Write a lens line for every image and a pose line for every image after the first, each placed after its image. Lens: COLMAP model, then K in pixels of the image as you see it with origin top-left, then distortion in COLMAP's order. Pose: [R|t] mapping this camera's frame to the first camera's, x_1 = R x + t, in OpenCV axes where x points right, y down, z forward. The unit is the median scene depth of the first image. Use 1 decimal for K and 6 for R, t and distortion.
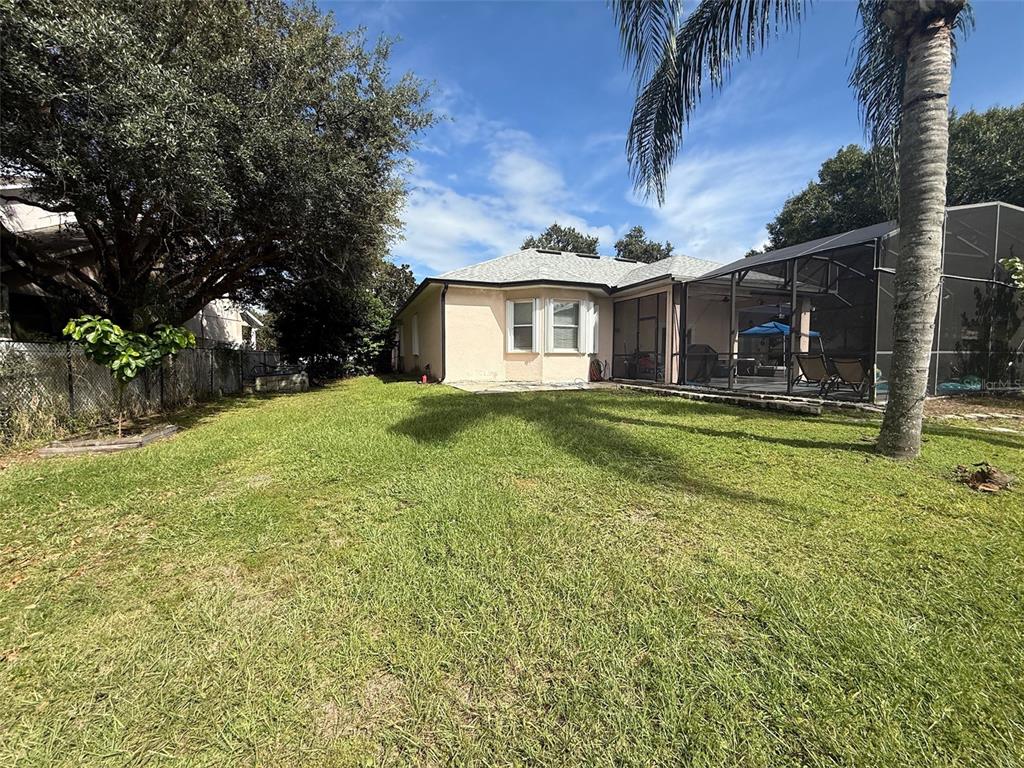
lens RADIAL K [[407.9, 0, 511.0], [0, 407.9, 383.3], [0, 0, 1]] dist [-0.001036, -0.000956]
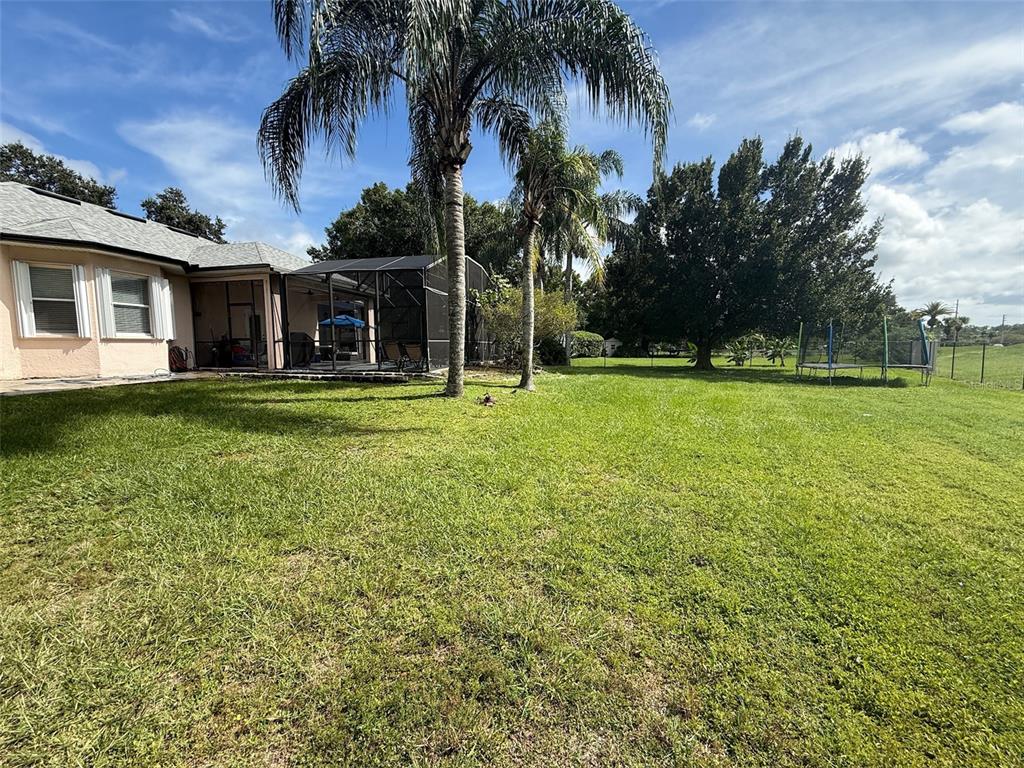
lens RADIAL K [[407.9, 0, 513.1], [0, 407.9, 382.5], [0, 0, 1]] dist [-0.001036, -0.000956]
pose [[0.527440, -0.077321, 0.846067, -0.157988], [0.055098, 0.996867, 0.056754, 0.008177], [-0.847804, 0.016682, 0.530047, -0.067344]]
